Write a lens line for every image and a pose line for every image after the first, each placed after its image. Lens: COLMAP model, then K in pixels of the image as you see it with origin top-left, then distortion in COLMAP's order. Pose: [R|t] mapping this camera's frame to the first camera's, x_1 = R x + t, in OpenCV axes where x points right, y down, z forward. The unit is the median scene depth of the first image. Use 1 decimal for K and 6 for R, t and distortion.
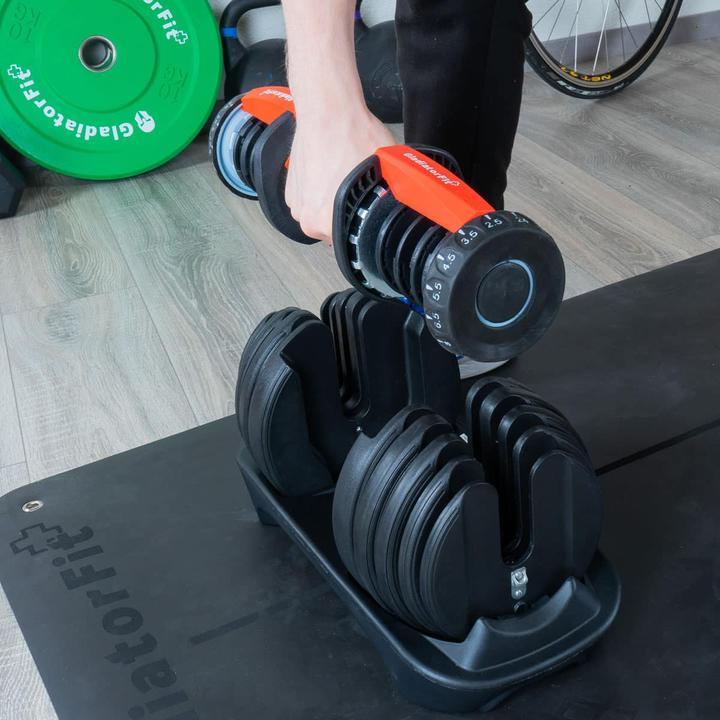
lens RADIAL K [[785.7, 0, 395.9], [0, 785.7, 360.1], [0, 0, 1]] dist [-0.032057, 0.012412]
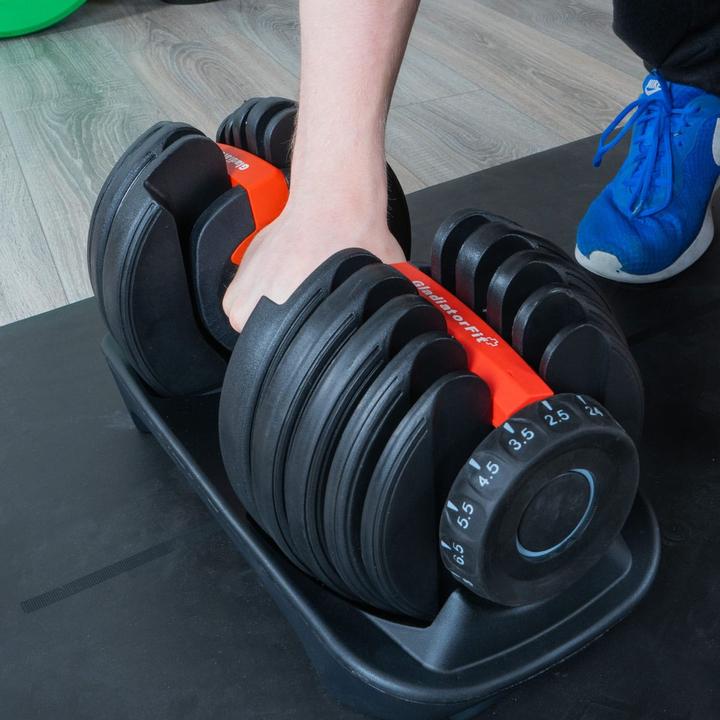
lens RADIAL K [[785.7, 0, 395.9], [0, 785.7, 360.1], [0, 0, 1]] dist [-0.032057, 0.012412]
pose [[0.995738, -0.004953, 0.092090, 0.002163], [-0.007815, 0.990433, 0.137774, 0.047073], [-0.091891, -0.137906, 0.986173, 0.316945]]
